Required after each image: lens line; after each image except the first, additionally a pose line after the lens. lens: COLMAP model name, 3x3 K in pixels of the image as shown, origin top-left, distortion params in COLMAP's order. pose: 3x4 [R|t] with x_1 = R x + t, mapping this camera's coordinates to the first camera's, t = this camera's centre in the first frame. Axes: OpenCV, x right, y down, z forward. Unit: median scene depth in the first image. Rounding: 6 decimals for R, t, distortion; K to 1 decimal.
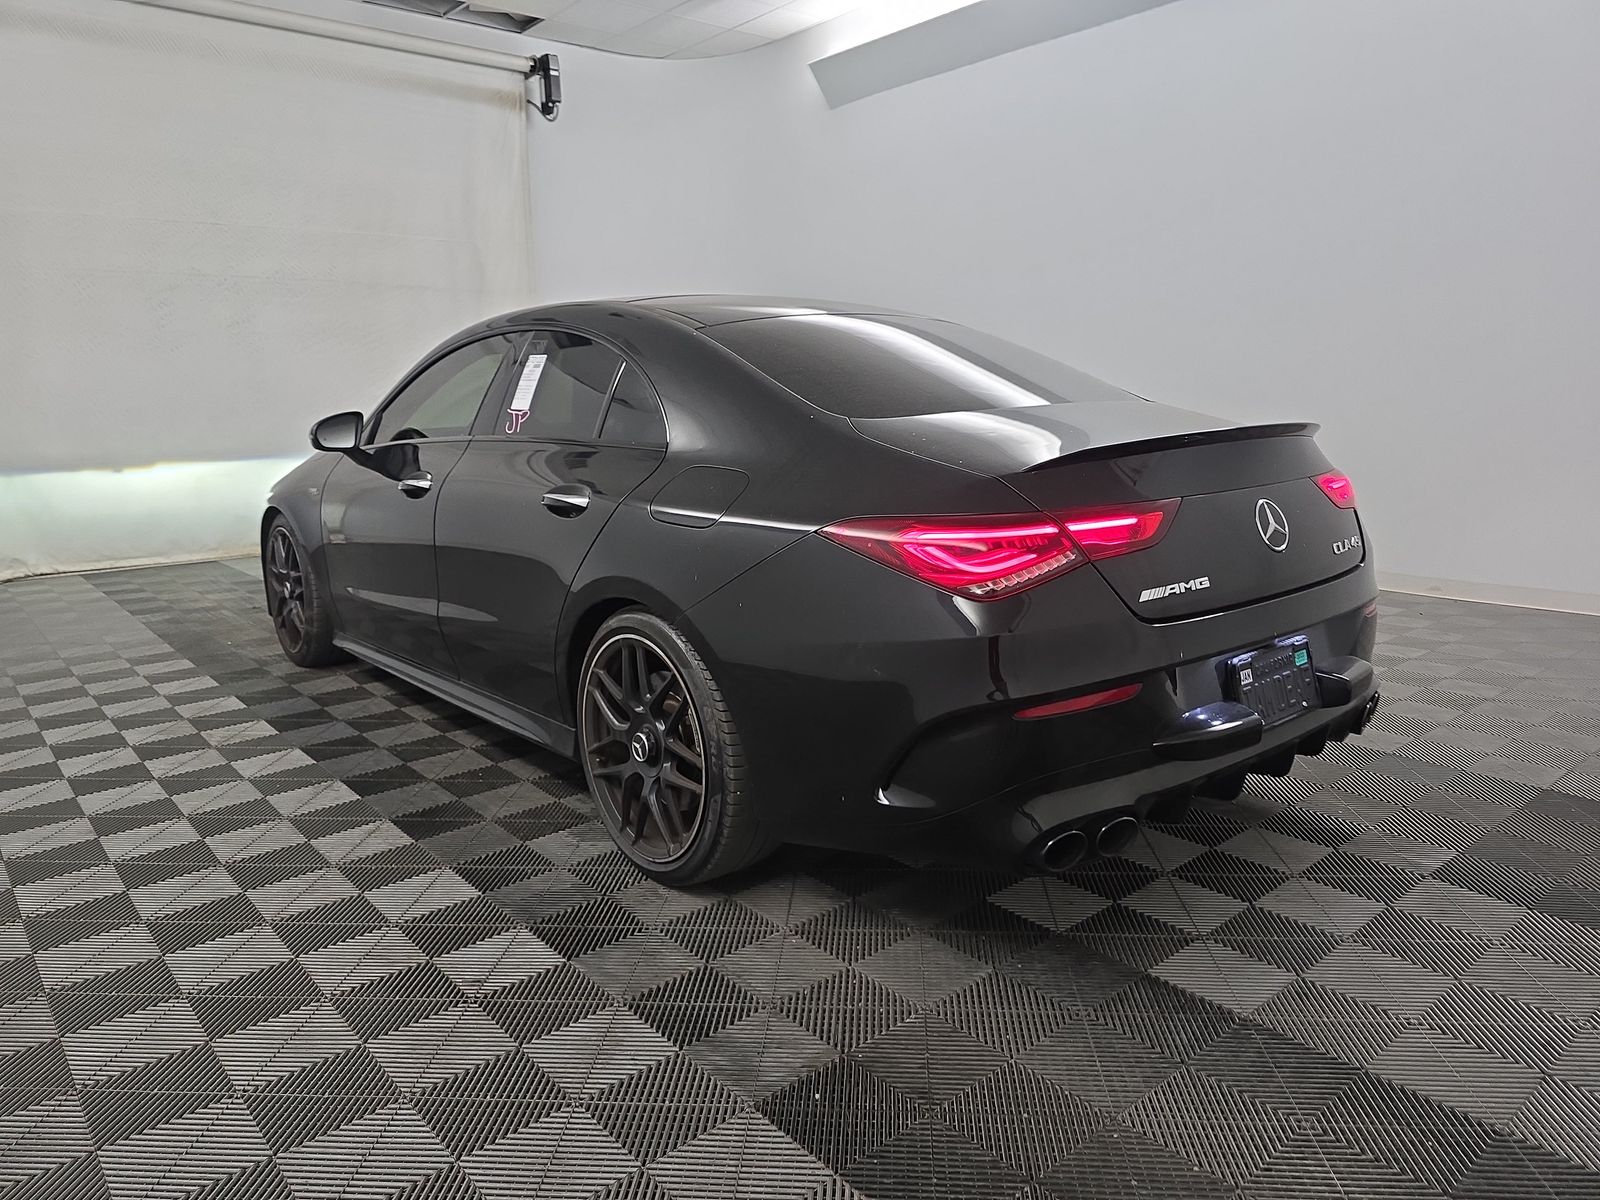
lens RADIAL K [[1096.0, 0, 800.0], [0, 1096.0, 600.0], [0, 0, 1]] dist [-0.003185, -0.002034]
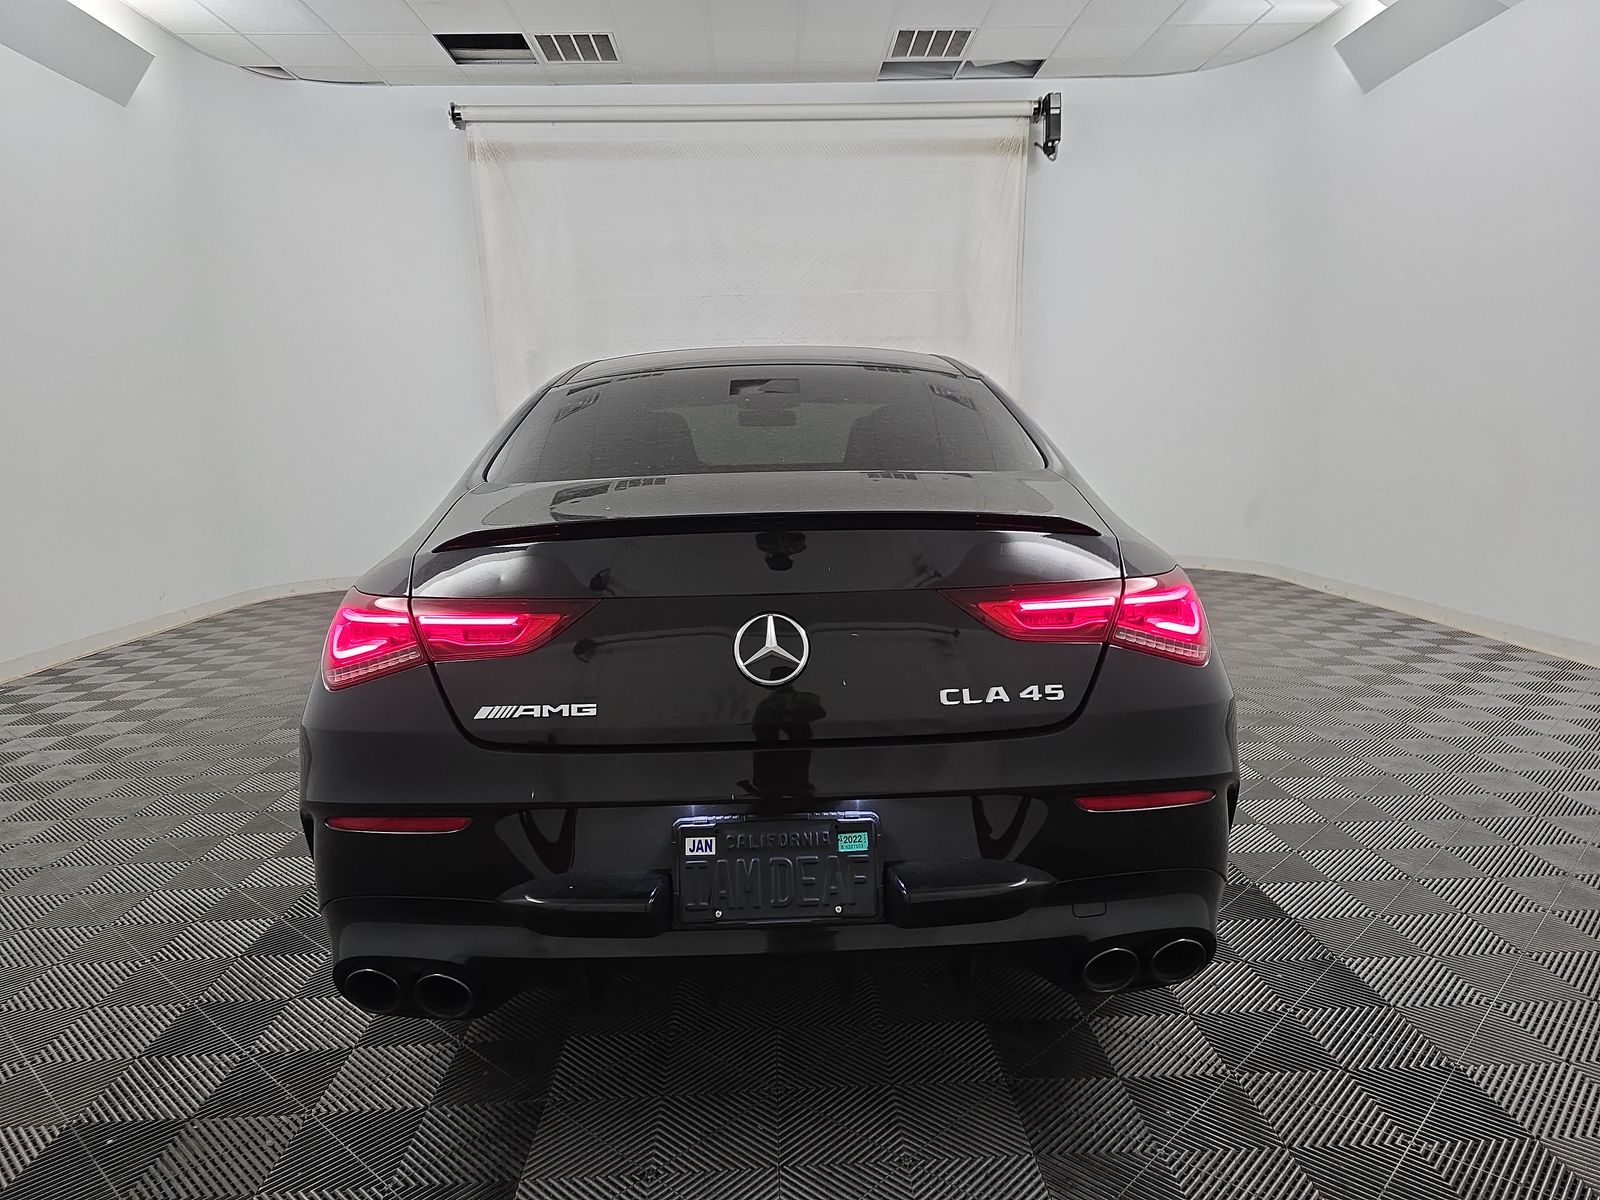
lens RADIAL K [[1096.0, 0, 800.0], [0, 1096.0, 600.0], [0, 0, 1]] dist [-0.003185, -0.002034]
pose [[0.782174, 0.090845, -0.616401, 0.239442], [-0.110600, 0.993846, 0.006127, -0.028628], [0.613164, 0.063382, 0.787409, 0.117963]]
